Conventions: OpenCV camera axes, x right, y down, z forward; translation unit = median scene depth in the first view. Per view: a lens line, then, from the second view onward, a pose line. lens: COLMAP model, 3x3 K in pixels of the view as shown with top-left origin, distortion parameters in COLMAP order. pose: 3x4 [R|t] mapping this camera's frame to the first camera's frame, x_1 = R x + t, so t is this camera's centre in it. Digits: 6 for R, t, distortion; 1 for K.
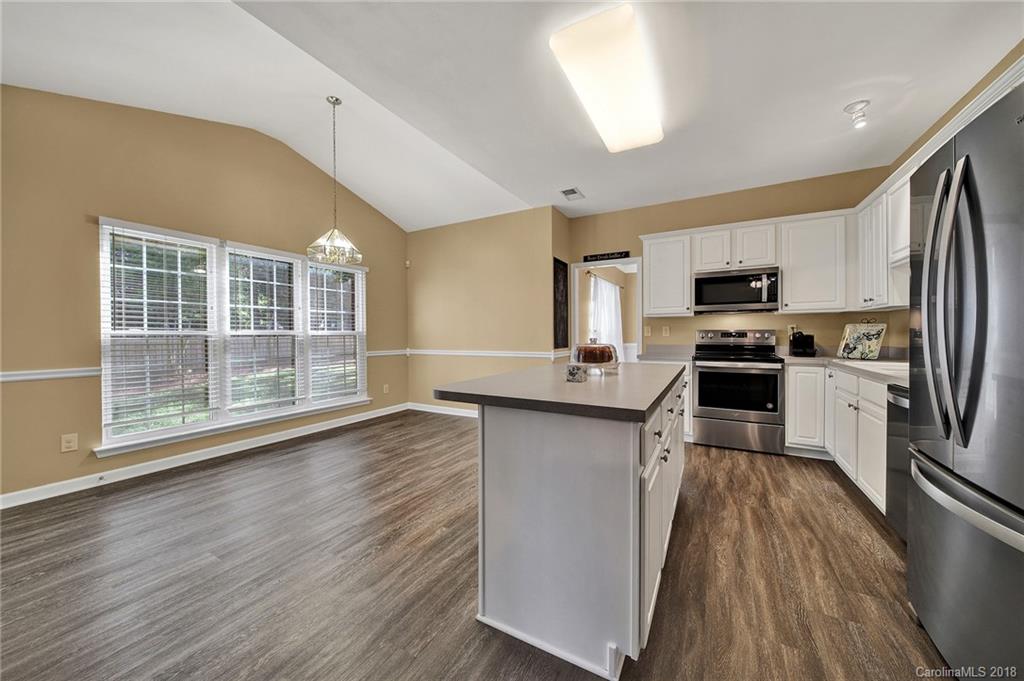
lens RADIAL K [[363.9, 0, 512.1], [0, 363.9, 335.4], [0, 0, 1]] dist [-0.000752, -0.000150]
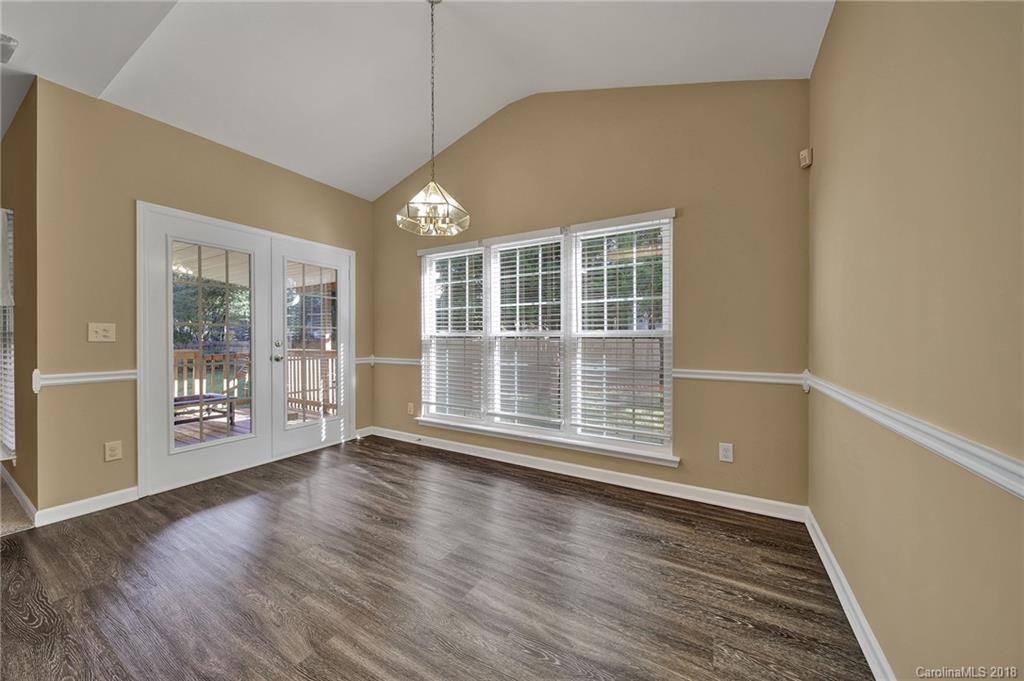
lens RADIAL K [[359.5, 0, 512.0], [0, 359.5, 340.5], [0, 0, 1]] dist [-0.000900, -0.000208]
pose [[-0.025627, 0.013414, -0.999582, 0.171213], [-0.003217, 0.999904, 0.013500, -0.003370], [0.999666, 0.003562, -0.025581, 1.049357]]
